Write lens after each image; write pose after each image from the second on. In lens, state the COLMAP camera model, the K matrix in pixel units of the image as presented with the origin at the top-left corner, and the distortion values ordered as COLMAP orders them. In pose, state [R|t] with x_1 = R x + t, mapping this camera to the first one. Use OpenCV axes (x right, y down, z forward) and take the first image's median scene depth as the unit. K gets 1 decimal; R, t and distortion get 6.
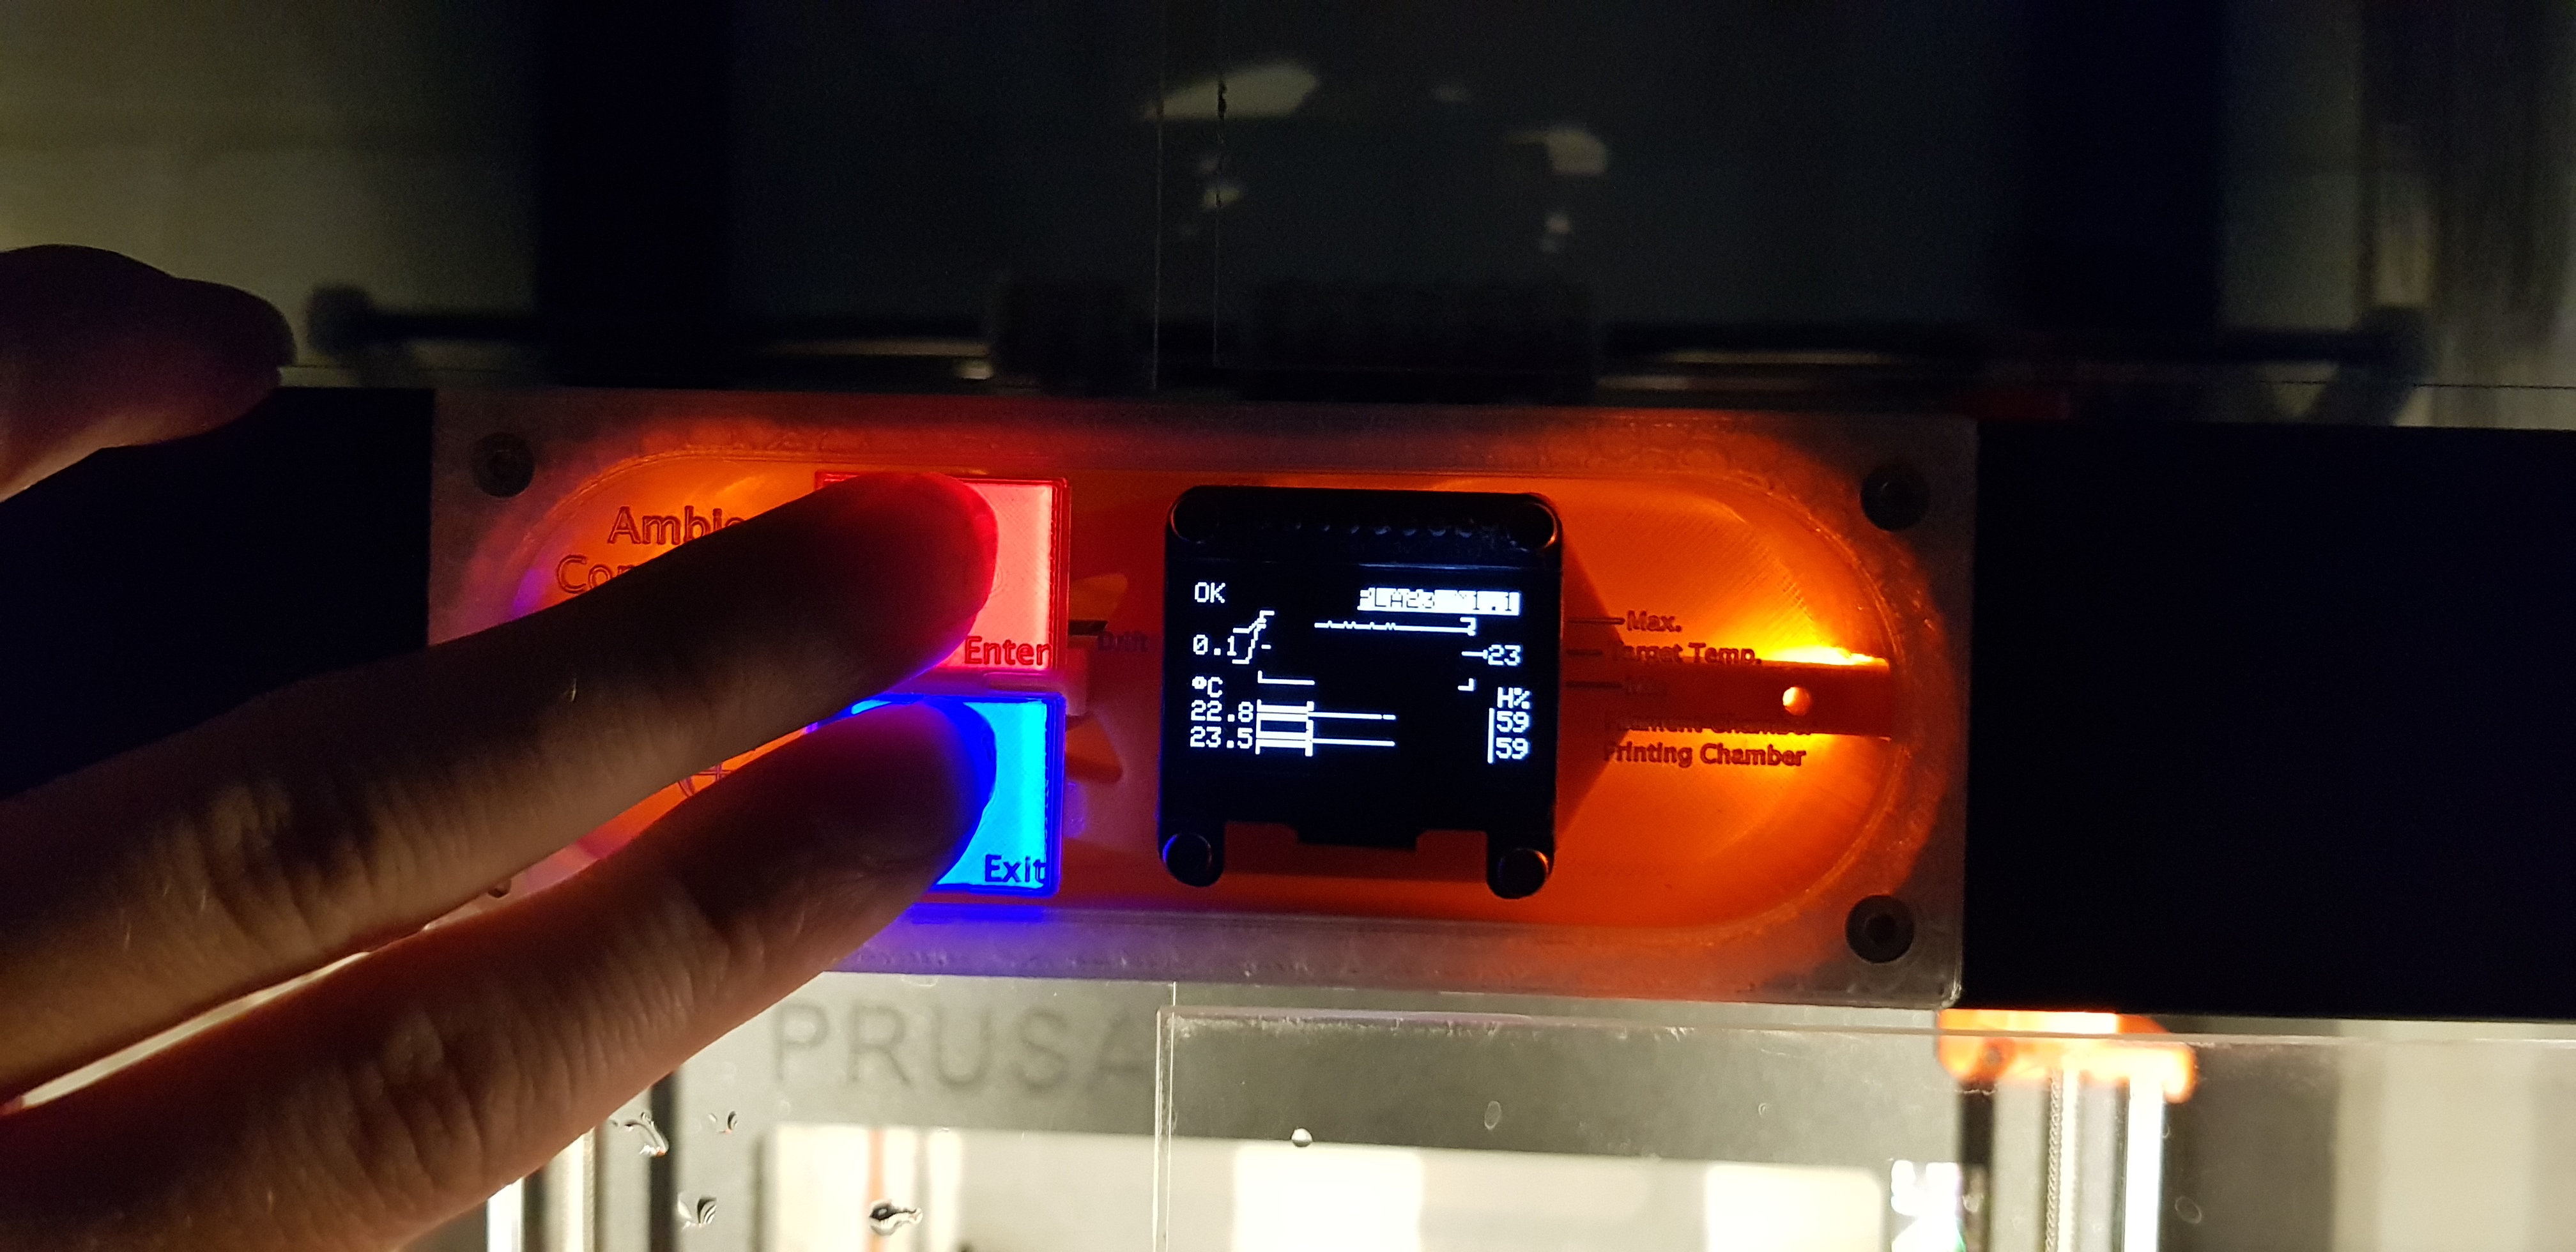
lens RADIAL K [[1975.0, 0, 1288.0], [0, 1975.0, 626.0], [0, 0, 1]] dist [0.073218, -0.241991]
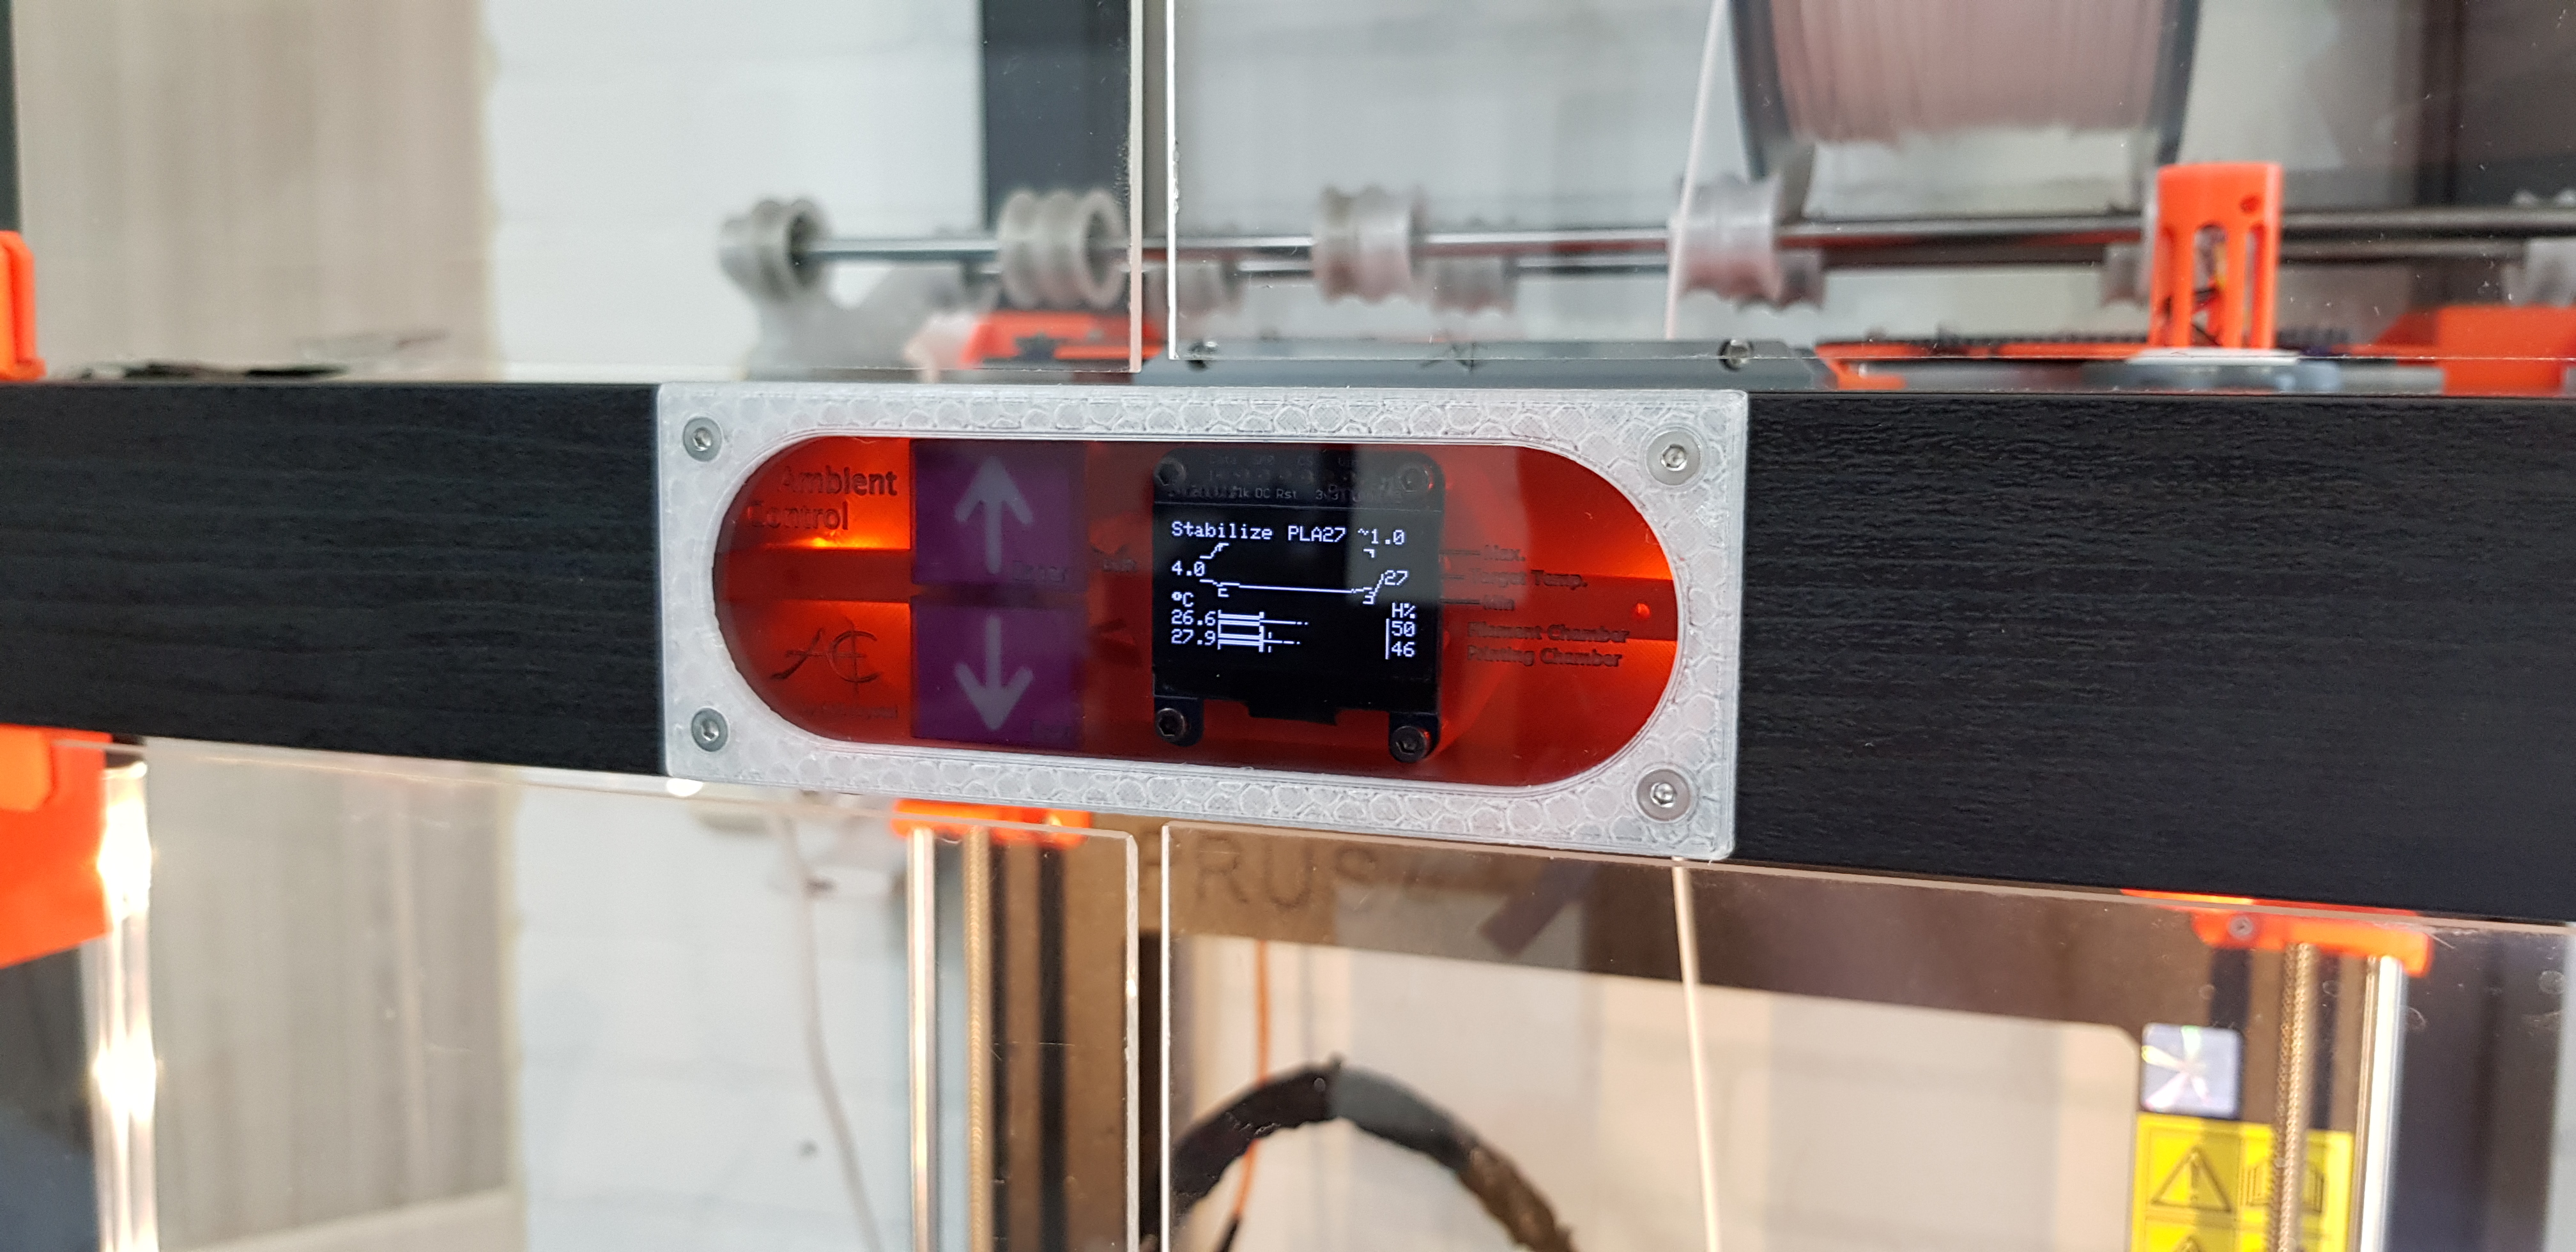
lens RADIAL K [[1975.0, 0, 1288.0], [0, 1975.0, 626.0], [0, 0, 1]] dist [0.073218, -0.241991]
pose [[0.966773, 0.014466, -0.255228, 0.368513], [0.005503, 0.996989, 0.077351, -0.053977], [0.255578, -0.076185, 0.963782, -0.269054]]
